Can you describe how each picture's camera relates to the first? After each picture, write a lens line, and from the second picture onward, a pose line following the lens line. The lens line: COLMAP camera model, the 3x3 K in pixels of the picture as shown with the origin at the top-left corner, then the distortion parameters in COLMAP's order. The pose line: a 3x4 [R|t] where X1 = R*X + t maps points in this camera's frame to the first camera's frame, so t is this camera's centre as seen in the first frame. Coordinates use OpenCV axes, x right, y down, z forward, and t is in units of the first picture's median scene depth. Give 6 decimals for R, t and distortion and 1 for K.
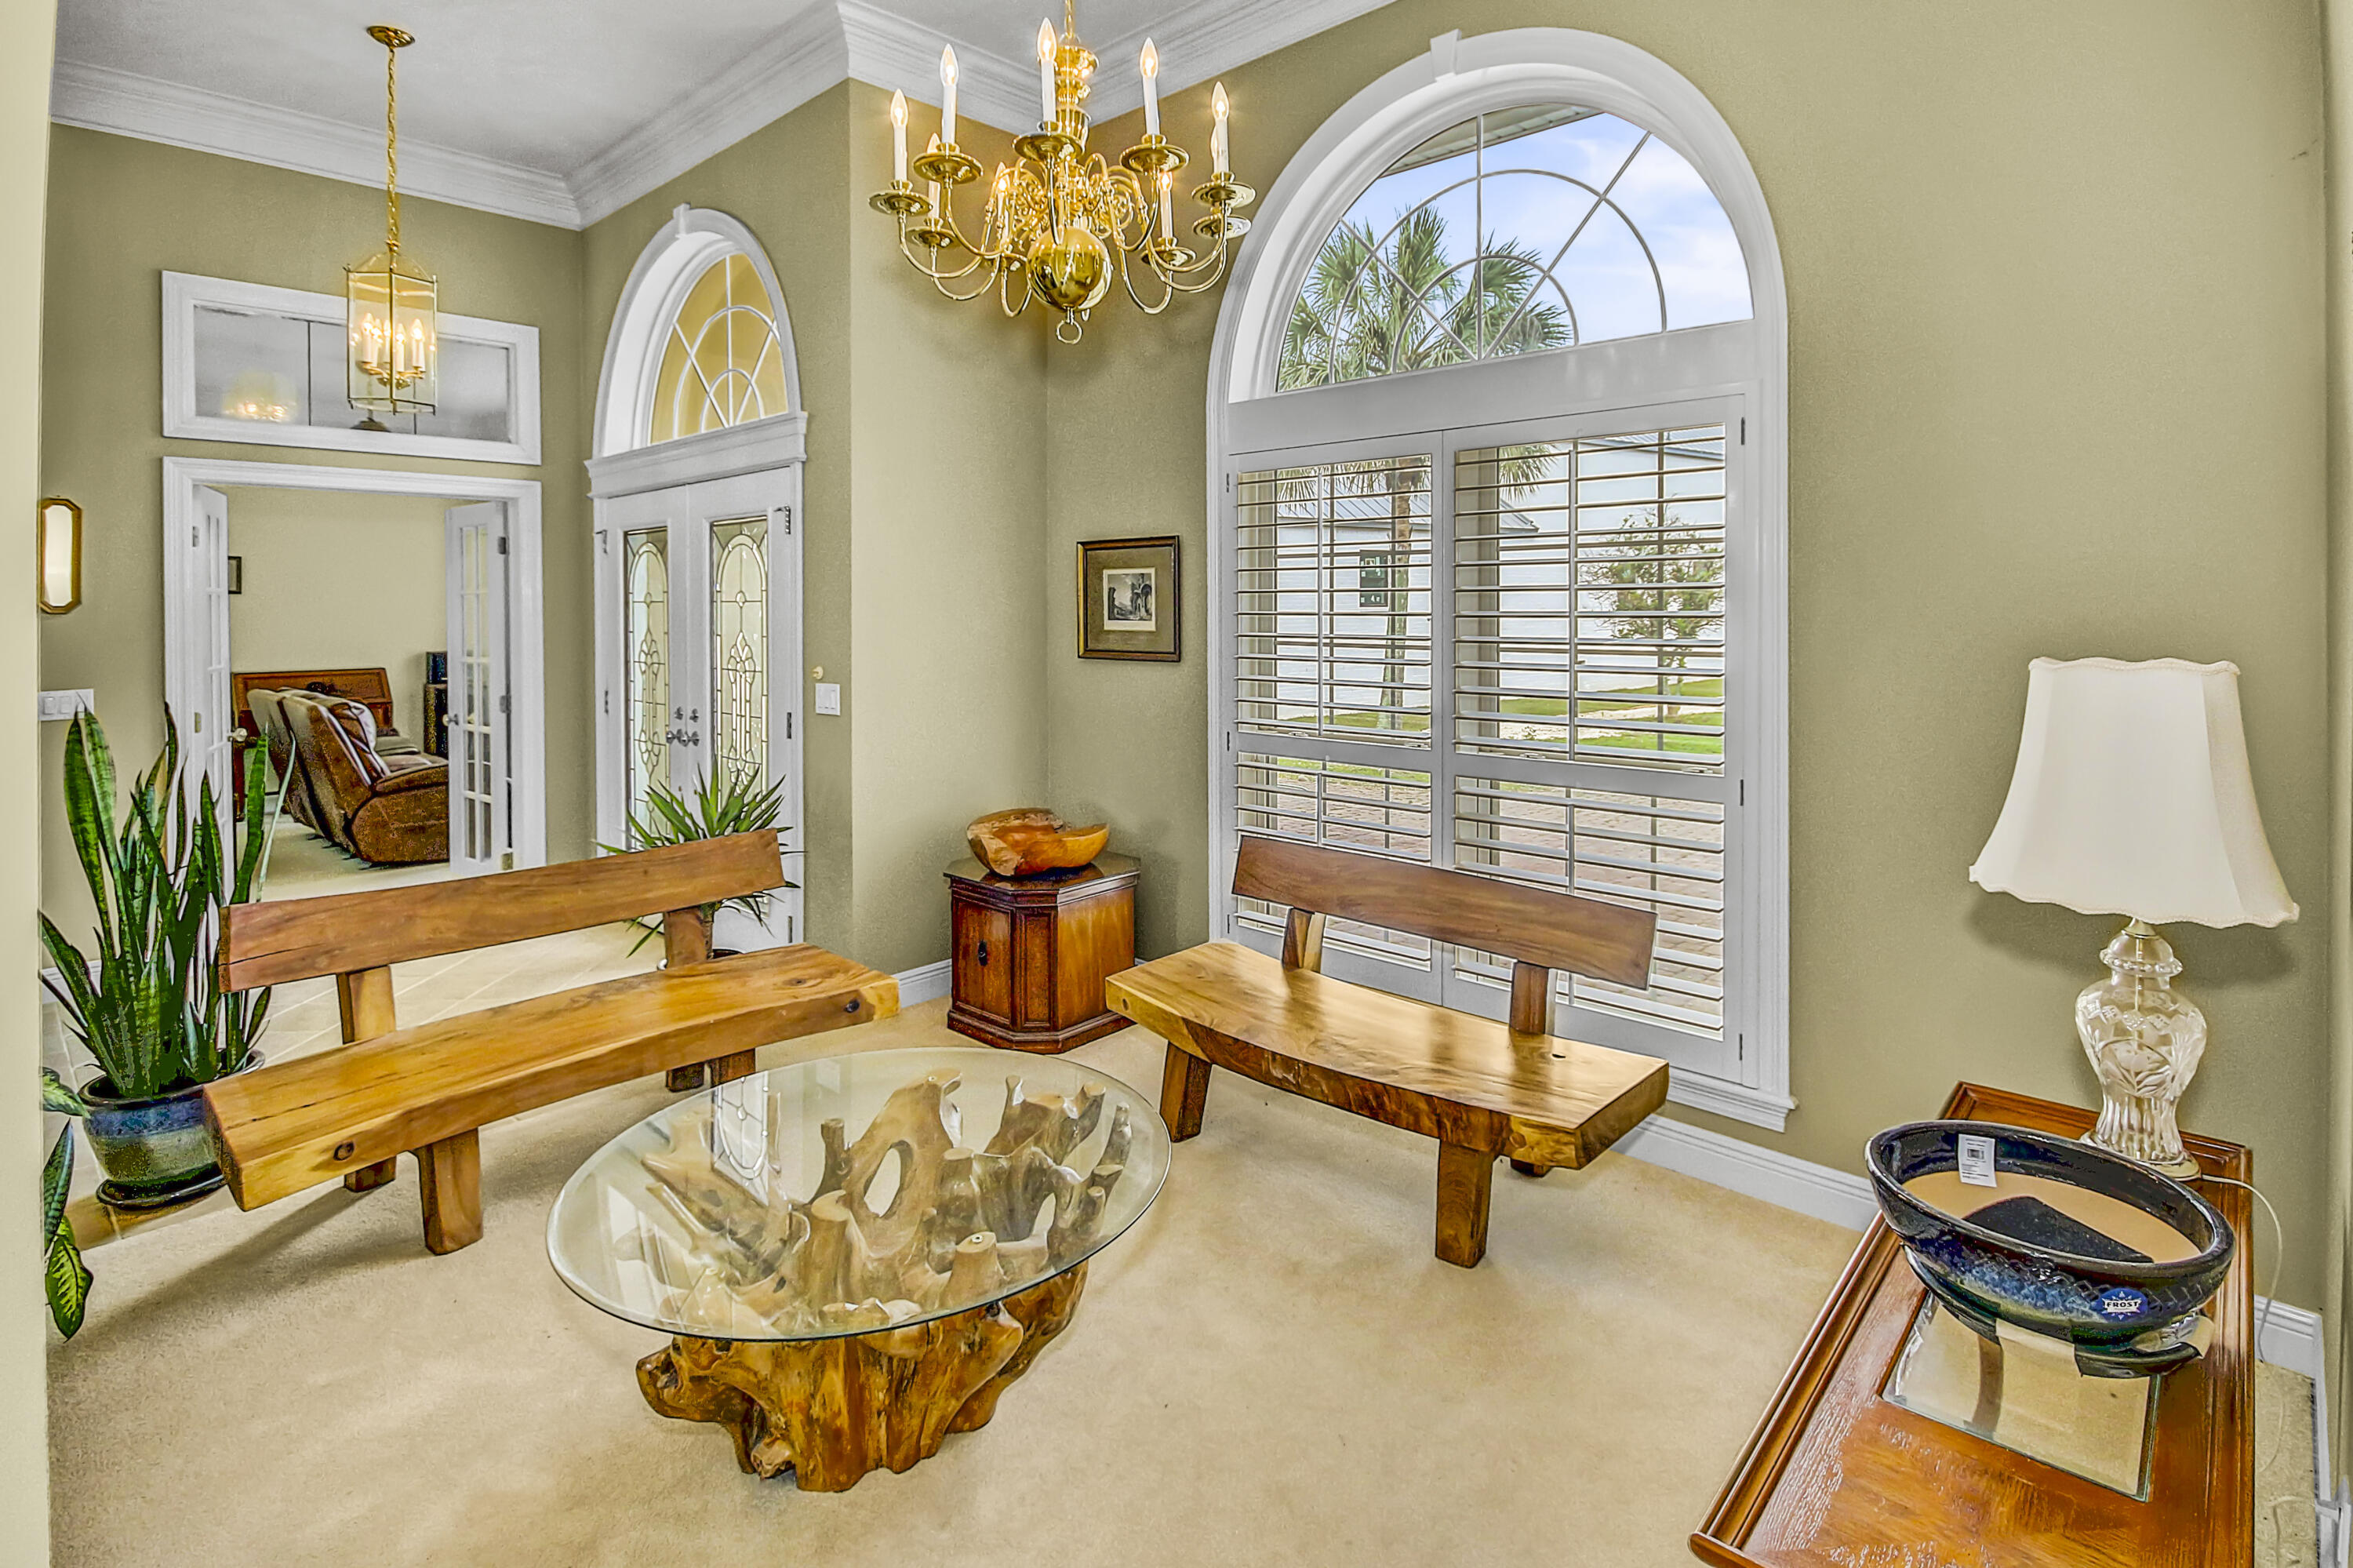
lens RADIAL K [[1136.1, 0, 1176.5], [0, 1136.1, 784.0], [0, 0, 1]] dist [0.000054, 0.000000]
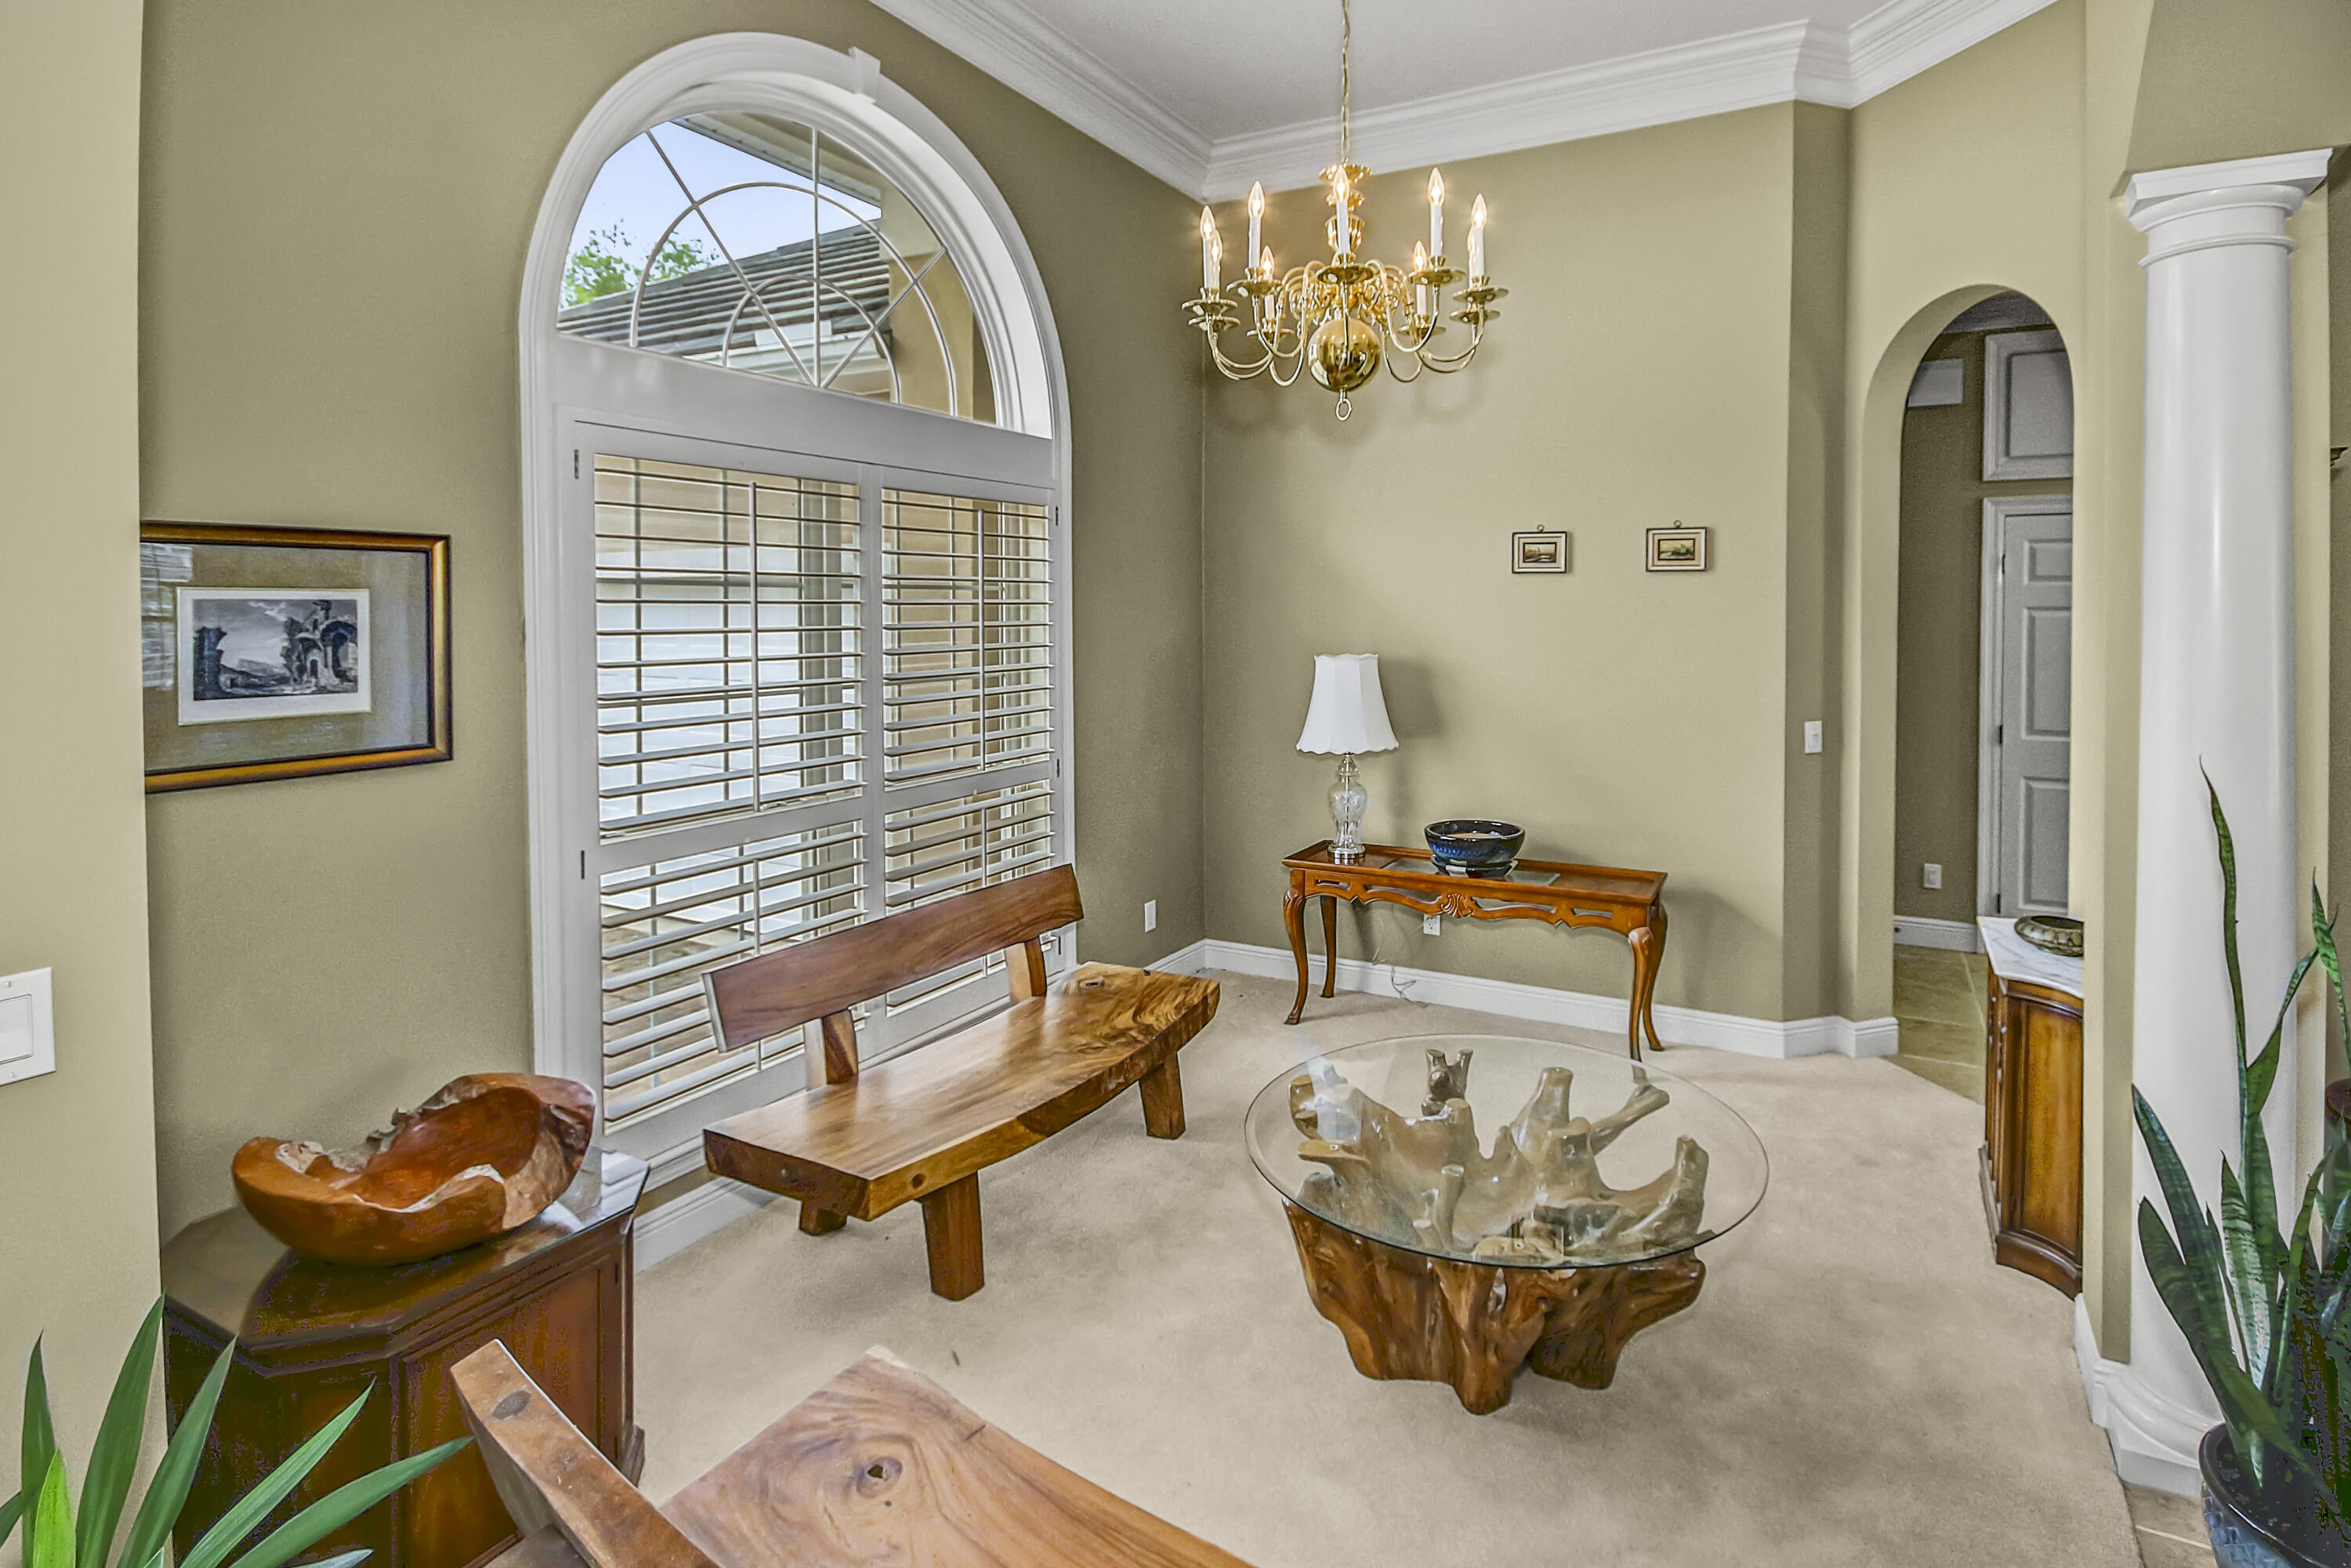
lens RADIAL K [[1135.1, 0, 1175.5], [0, 1135.1, 784.0], [0, 0, 1]] dist [0.000054, 0.000000]
pose [[-0.212119, -0.147756, 0.966009, -0.629191], [0.159389, 0.970036, 0.183372, -0.144843], [-0.964158, 0.192868, -0.182213, 0.779091]]
